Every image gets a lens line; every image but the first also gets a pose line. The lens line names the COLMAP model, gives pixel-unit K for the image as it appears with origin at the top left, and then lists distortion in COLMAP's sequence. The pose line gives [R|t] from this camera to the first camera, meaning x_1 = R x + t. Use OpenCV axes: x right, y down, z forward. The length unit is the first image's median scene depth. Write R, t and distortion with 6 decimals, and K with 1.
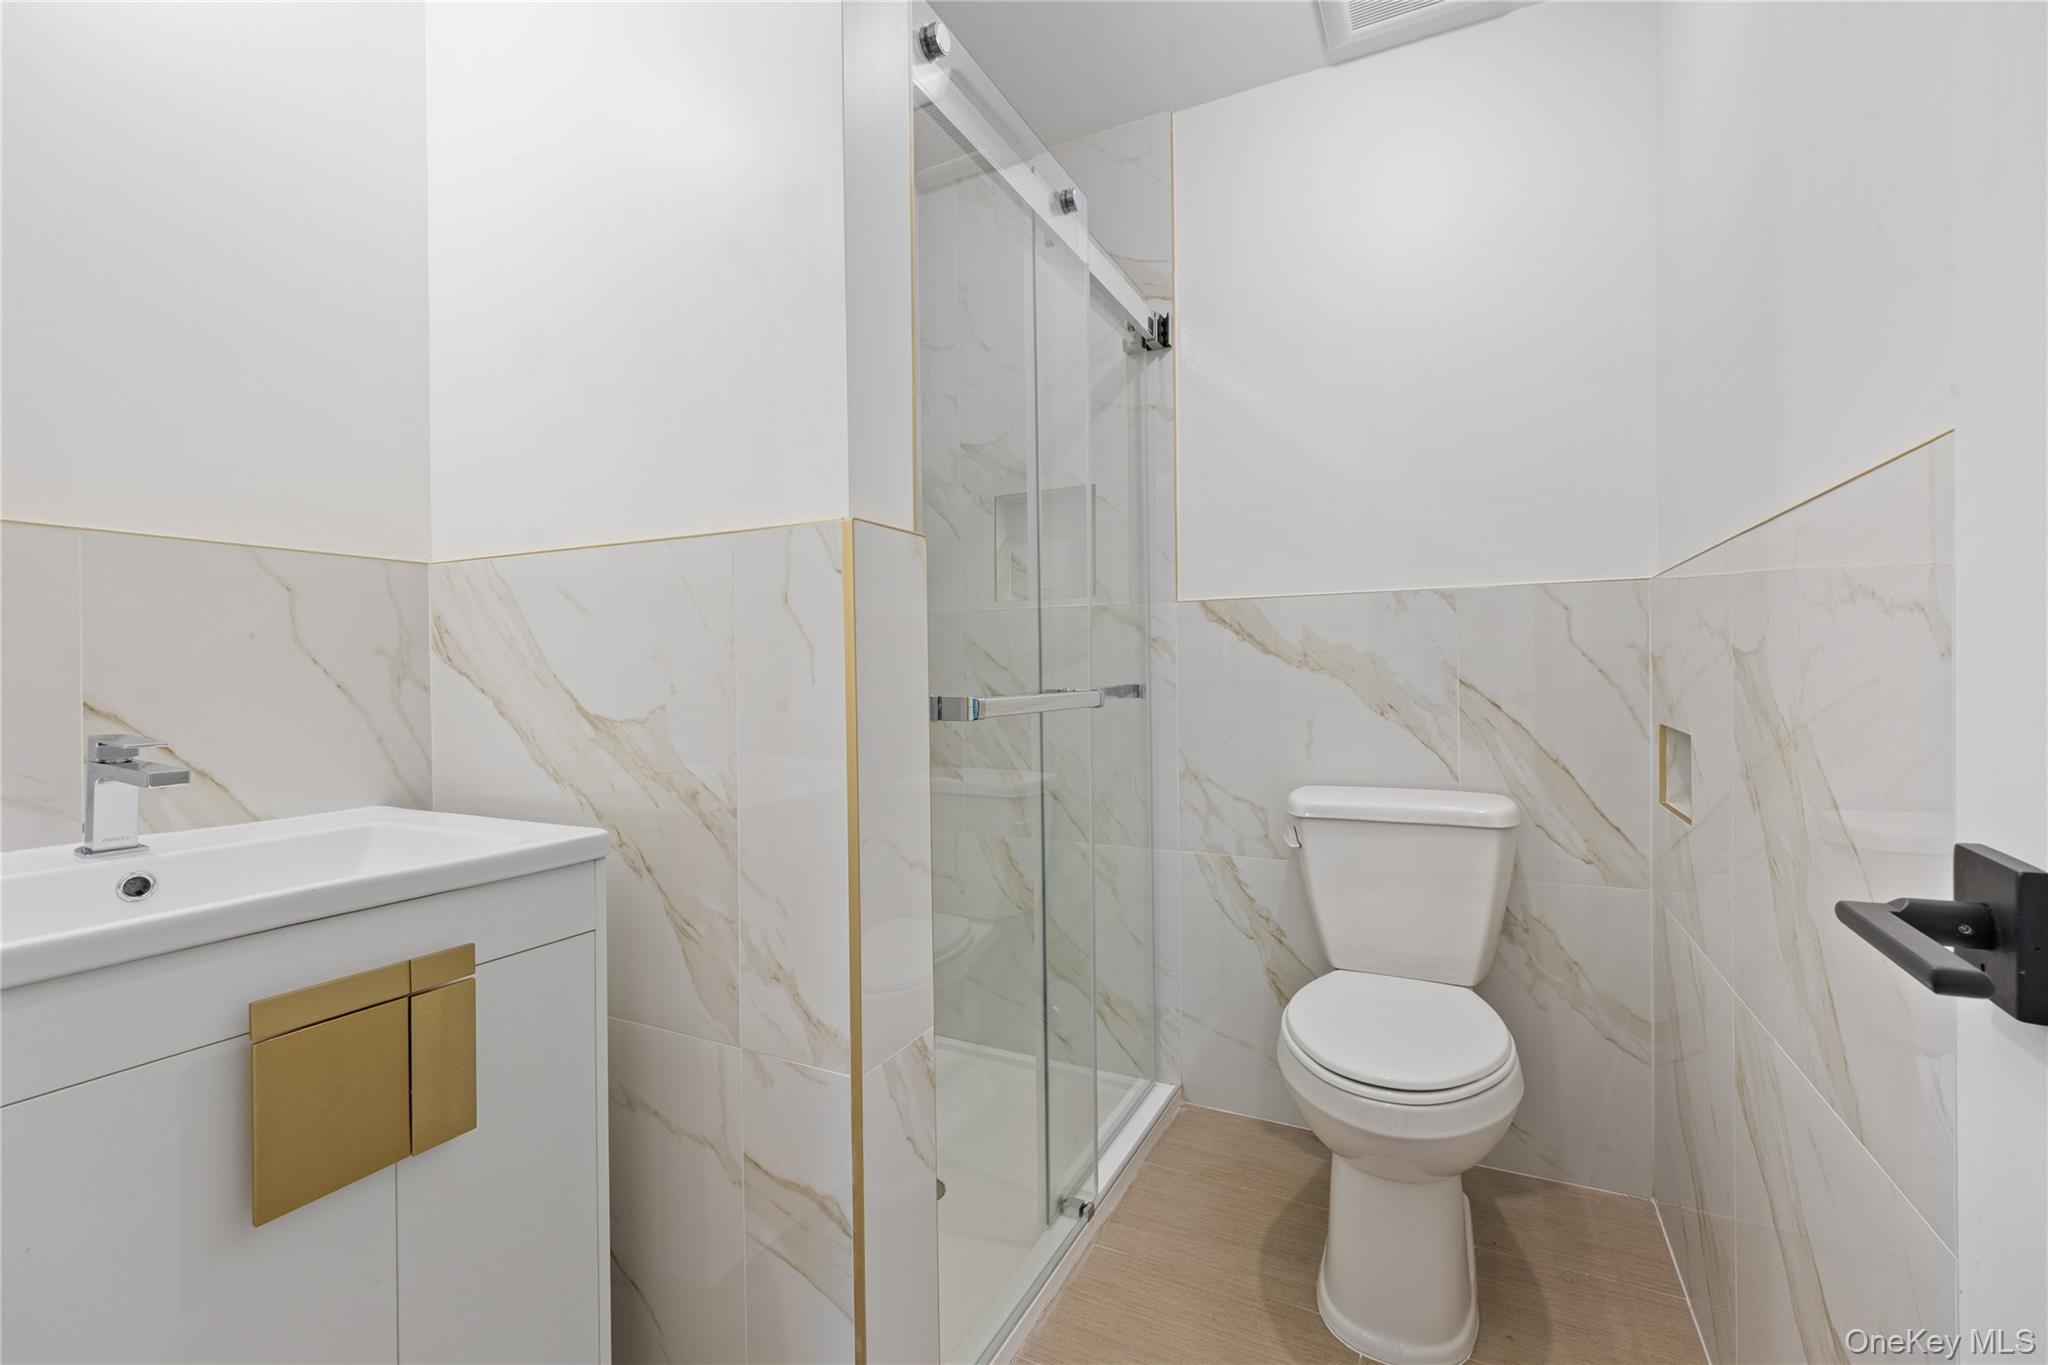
lens RADIAL K [[884.4, 0, 1024.0], [0, 884.4, 682.5], [0, 0, 1]] dist [-0.000006, -0.000003]
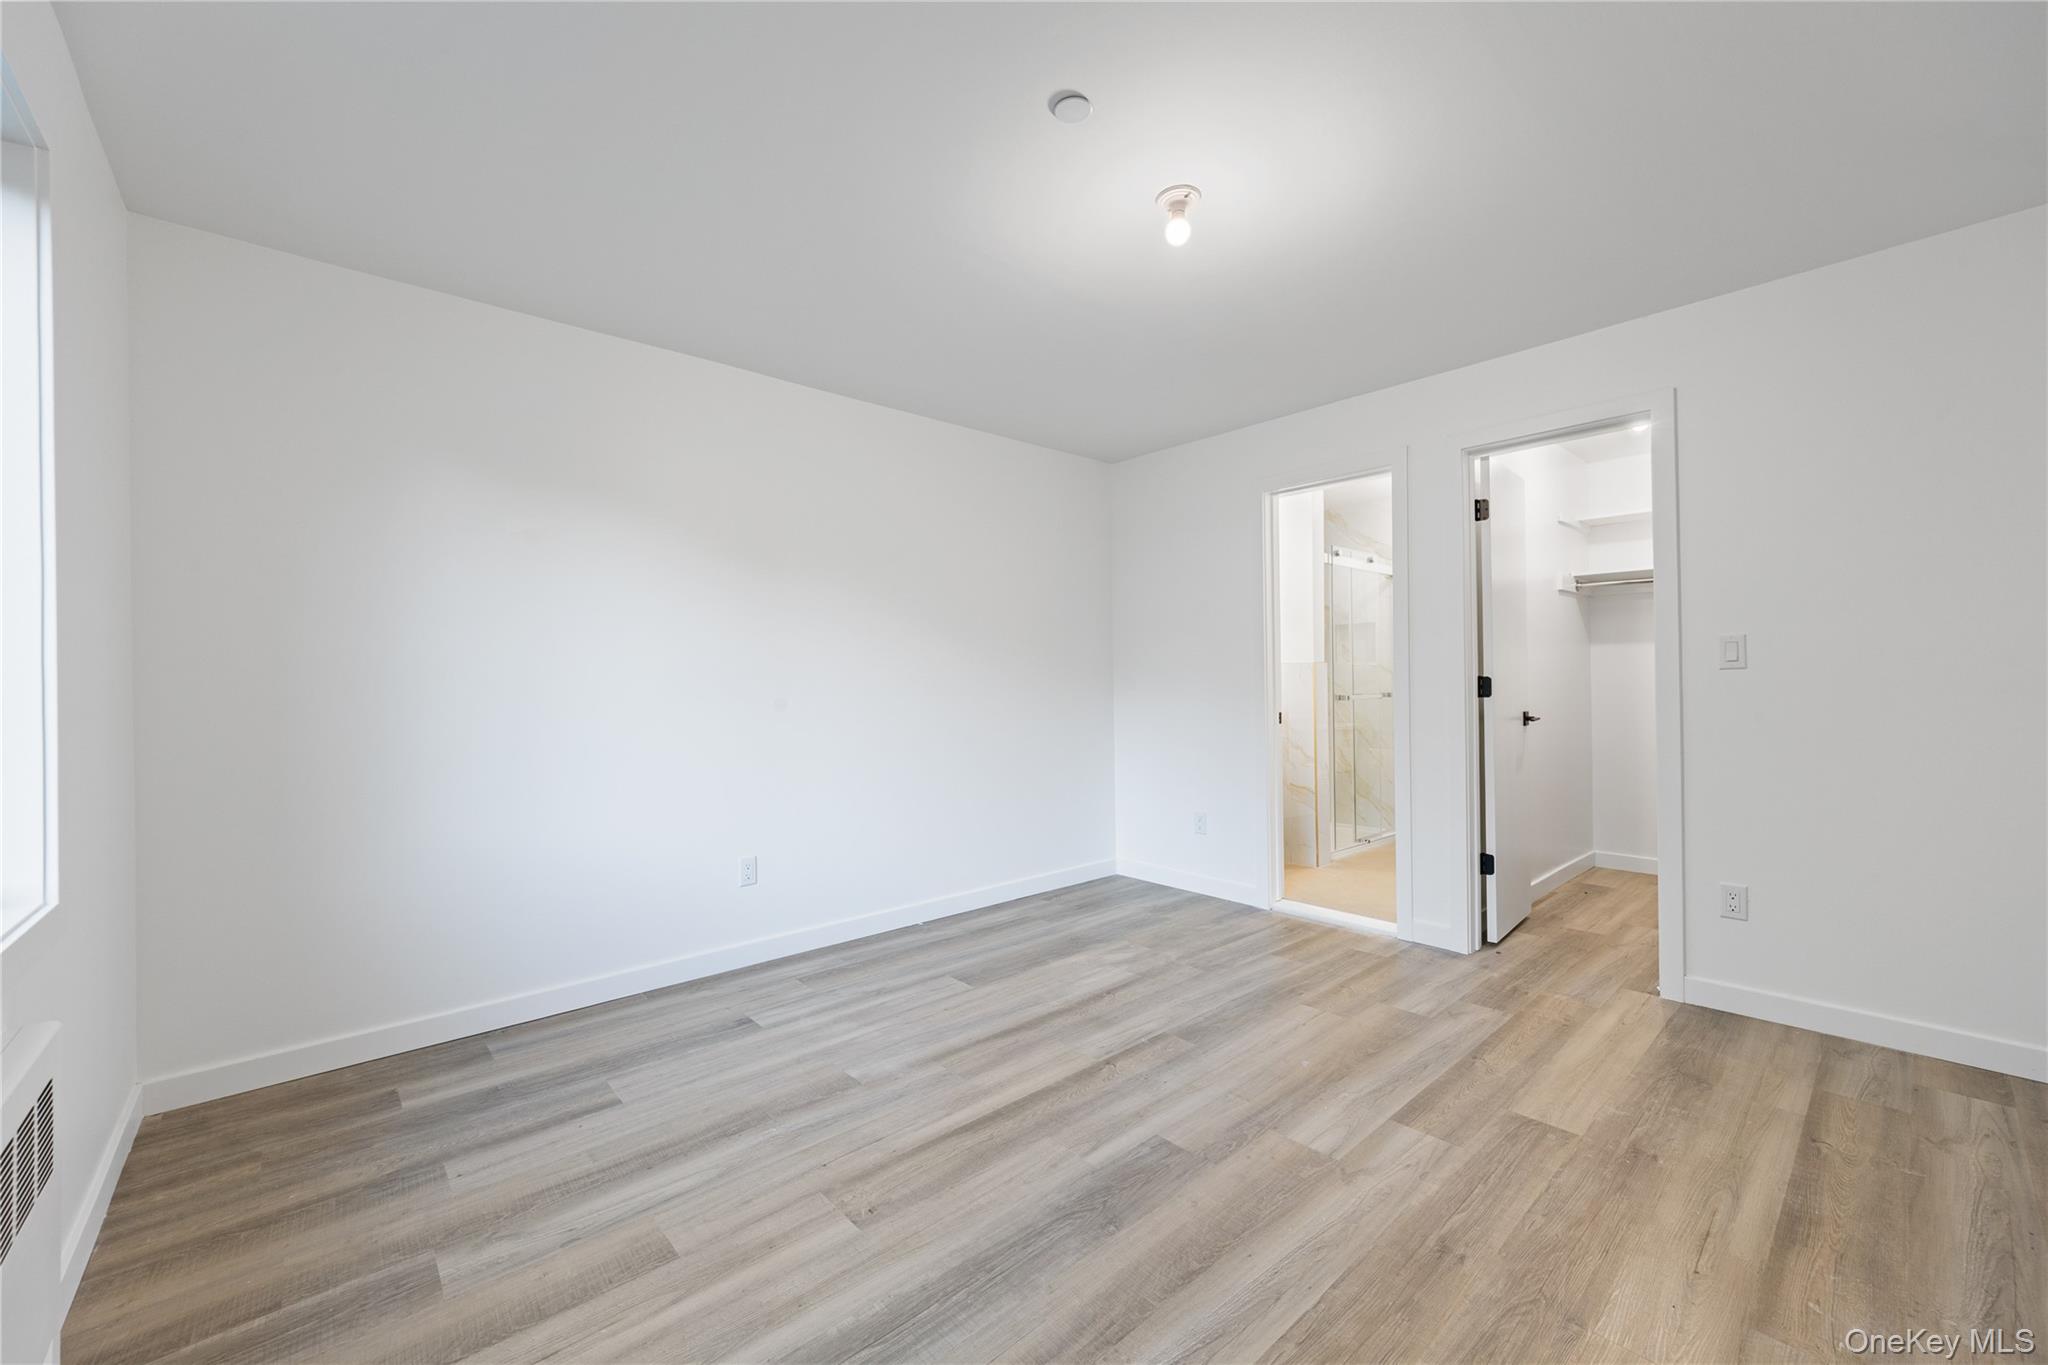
lens RADIAL K [[772.2, 0, 1024.0], [0, 772.2, 682.5], [0, 0, 1]] dist [0.000861, 0.000064]
pose [[0.925170, 0.000964, -0.379551, -0.041059], [-0.003845, 0.999969, -0.006833, -0.020734], [0.379533, 0.007781, 0.925146, -3.591708]]
